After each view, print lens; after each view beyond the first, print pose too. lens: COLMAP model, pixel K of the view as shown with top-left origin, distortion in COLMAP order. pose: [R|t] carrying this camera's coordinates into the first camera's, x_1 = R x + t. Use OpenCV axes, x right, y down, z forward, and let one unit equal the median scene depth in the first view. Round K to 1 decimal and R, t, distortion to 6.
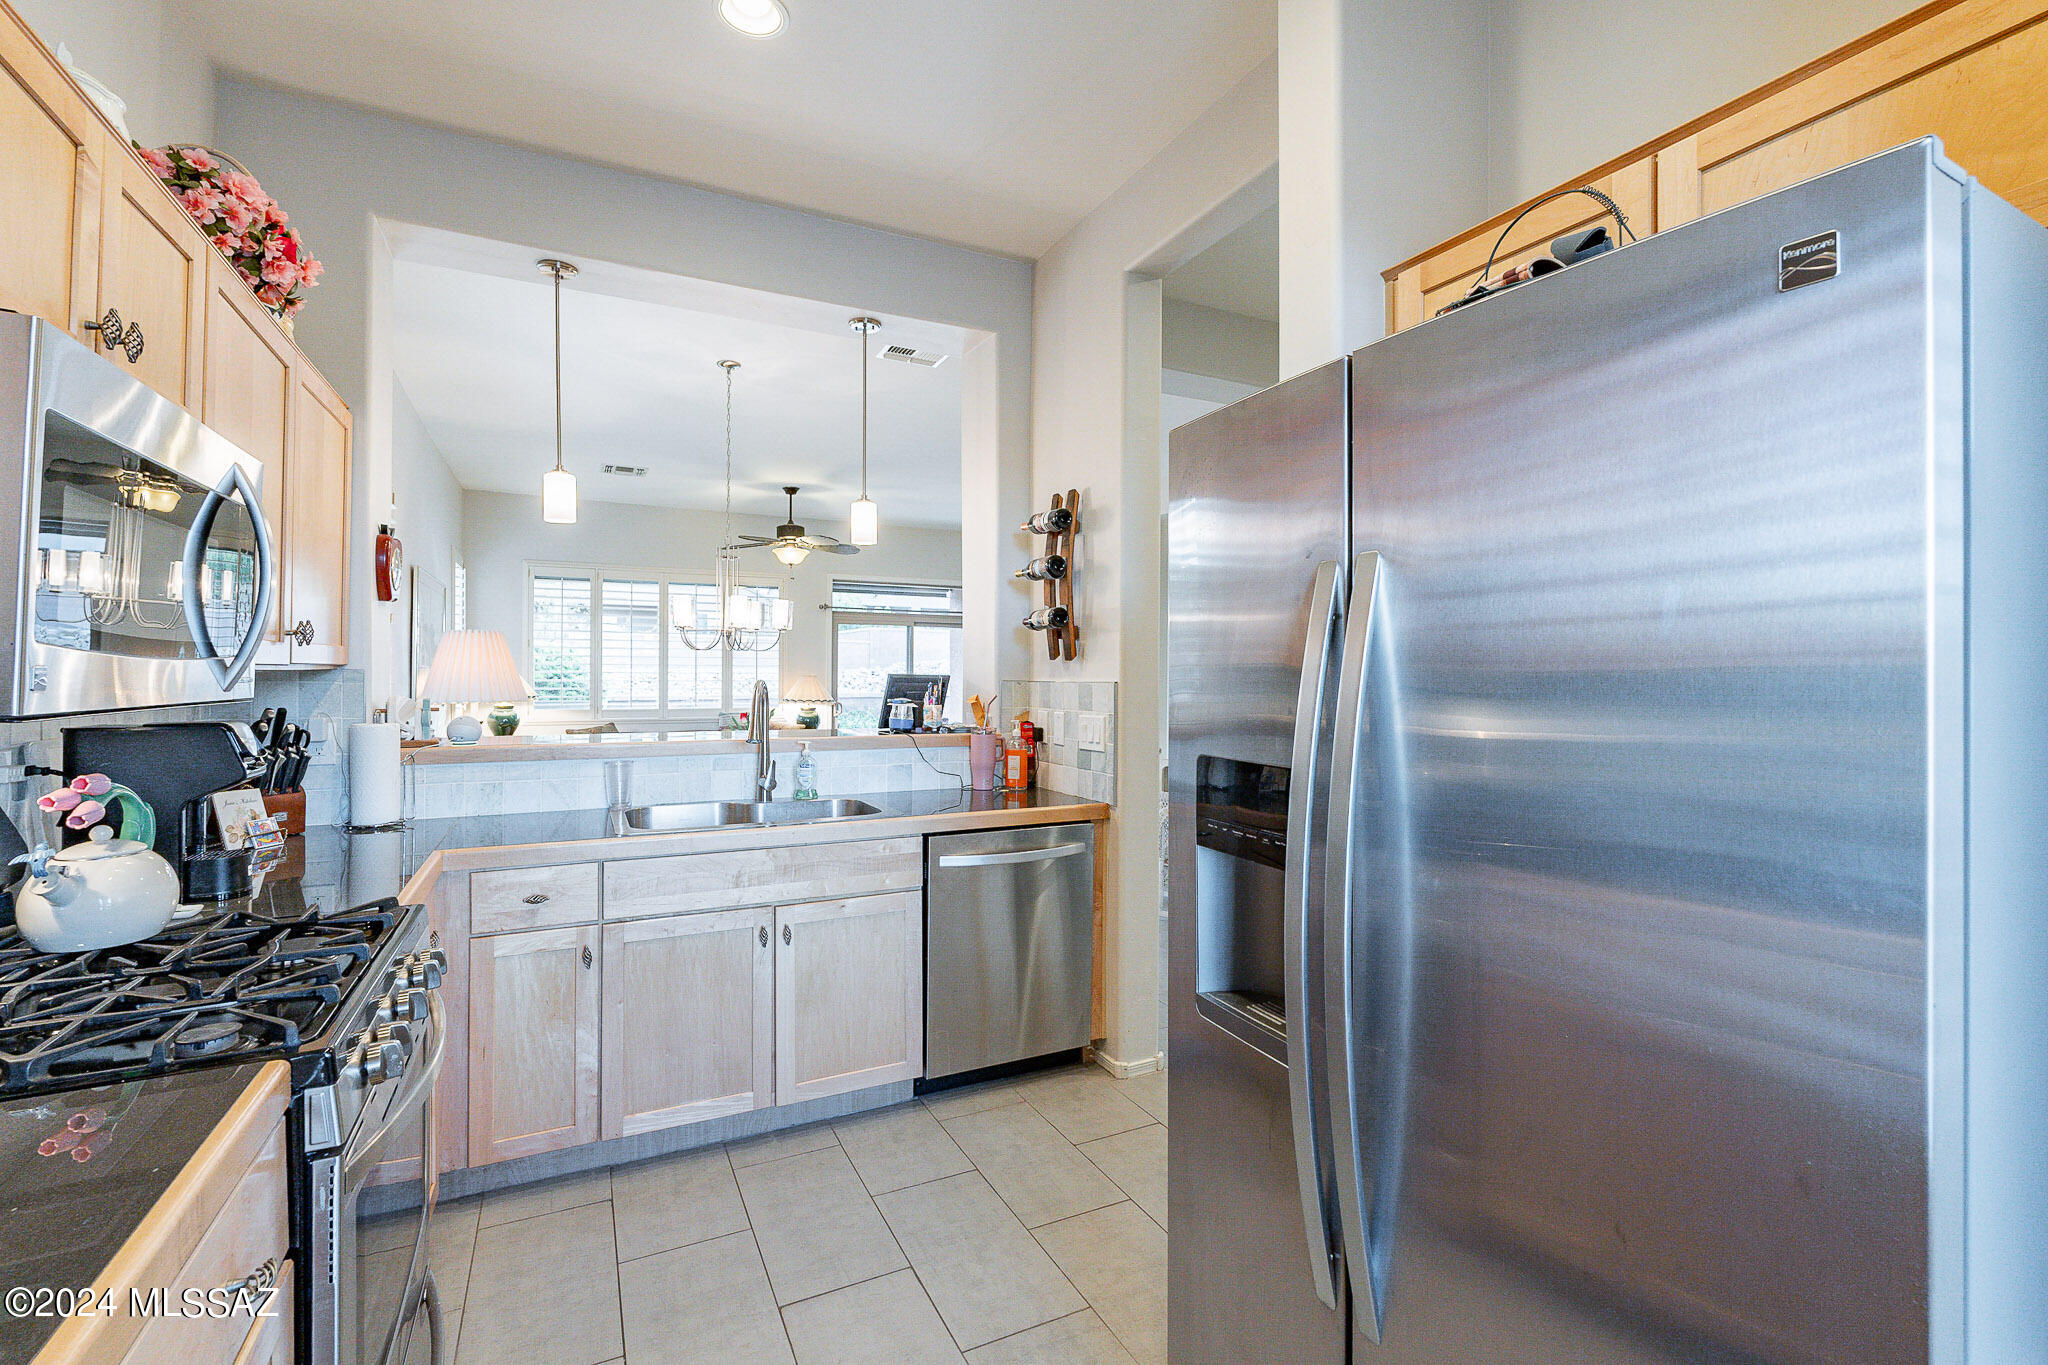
lens RADIAL K [[907.1, 0, 1018.0], [0, 907.1, 672.0], [0, 0, 1]] dist [-0.004293, 0.000414]
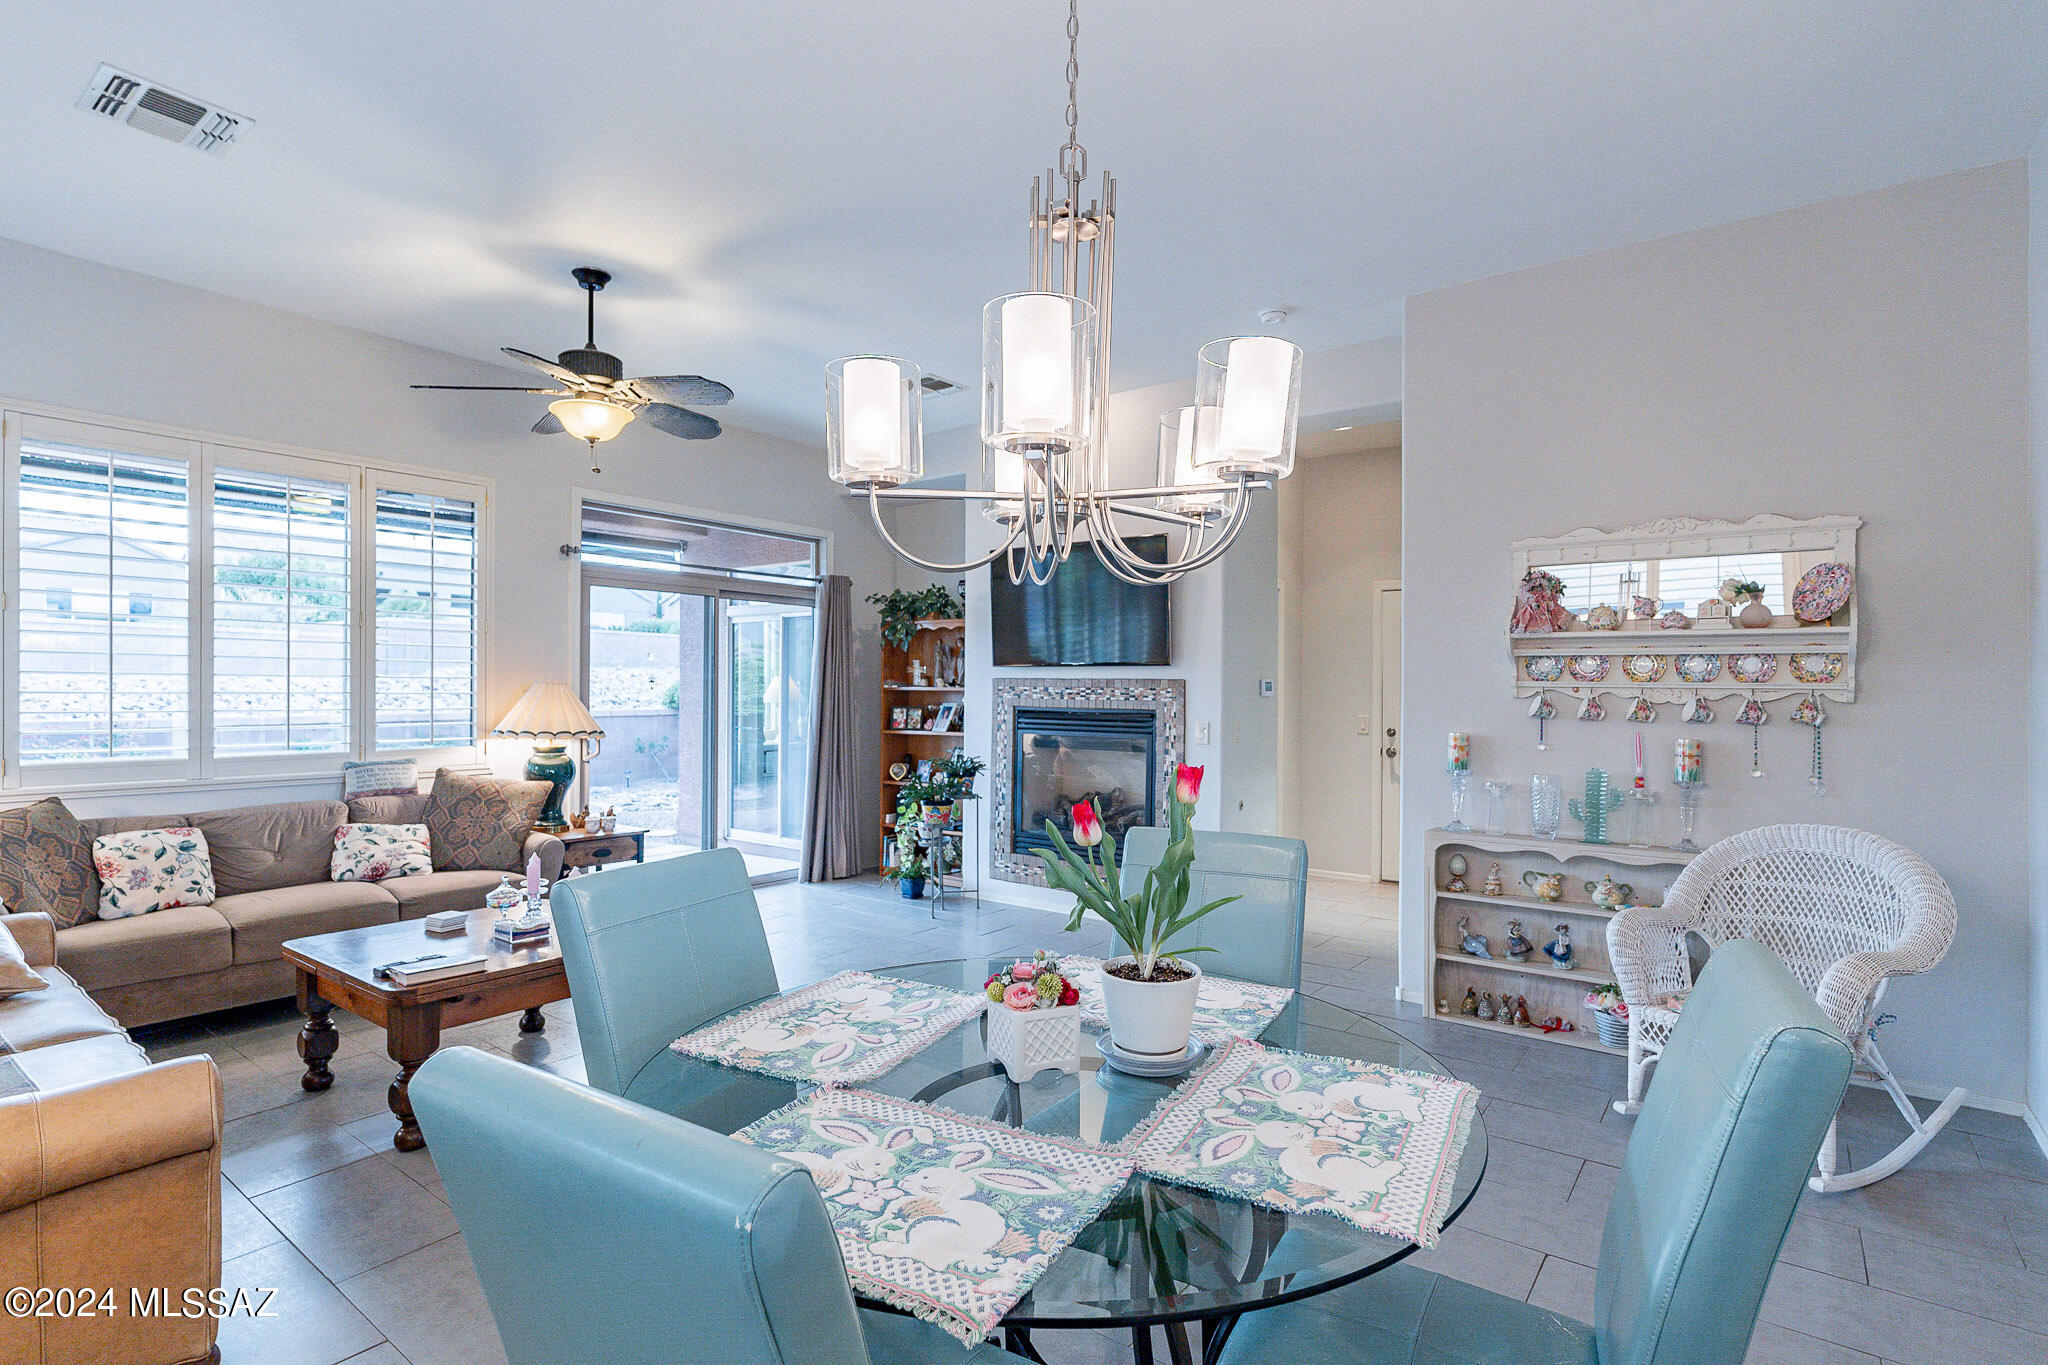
lens RADIAL K [[1003.0, 0, 1019.4], [0, 1003.0, 683.5], [0, 0, 1]] dist [-0.000688, -0.001400]
pose [[0.900447, 0.003120, 0.434955, -0.276641], [-0.005070, 0.999982, 0.003324, 0.002218], [-0.434937, -0.005198, 0.900446, 0.450735]]
